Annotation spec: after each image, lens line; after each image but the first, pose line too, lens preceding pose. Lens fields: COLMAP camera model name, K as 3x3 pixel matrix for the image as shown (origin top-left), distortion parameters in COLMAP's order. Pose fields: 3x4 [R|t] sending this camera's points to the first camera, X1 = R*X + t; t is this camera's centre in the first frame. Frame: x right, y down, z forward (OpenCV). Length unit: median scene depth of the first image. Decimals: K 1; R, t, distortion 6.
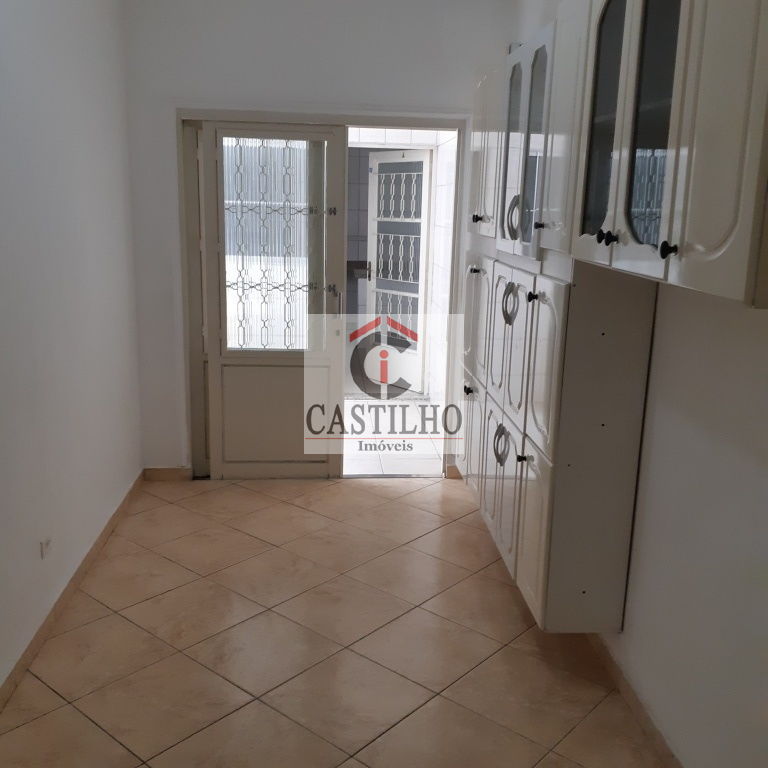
lens RADIAL K [[806.3, 0, 390.9], [0, 806.3, 380.3], [0, 0, 1]] dist [0.133120, -0.315436]
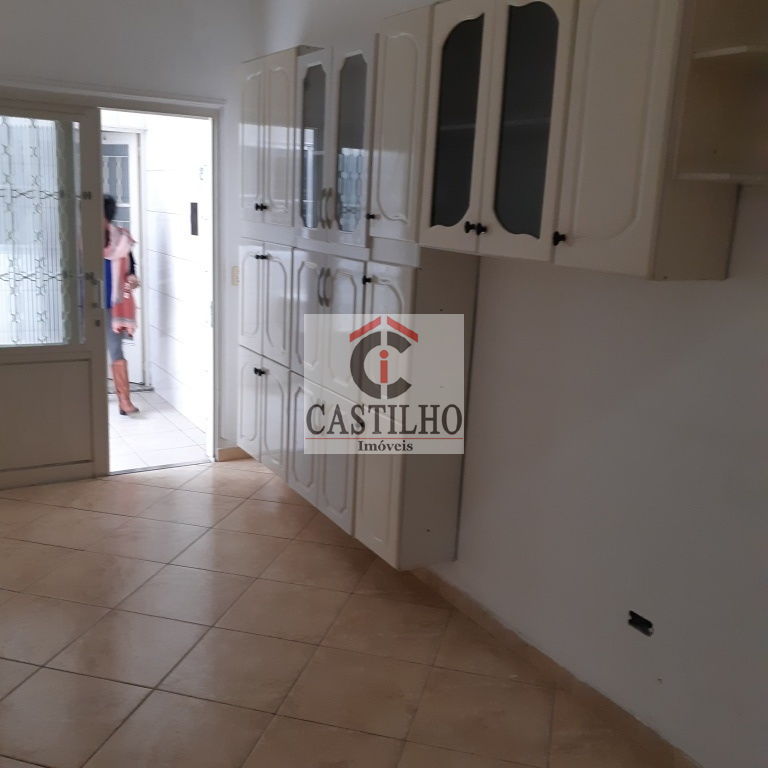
lens RADIAL K [[806.3, 0, 390.9], [0, 806.3, 380.3], [0, 0, 1]] dist [0.133120, -0.315436]
pose [[0.892341, -0.079595, 0.444289, -0.197607], [0.072445, 0.996824, 0.033080, 0.000848], [-0.445511, 0.002668, 0.895272, -0.013910]]
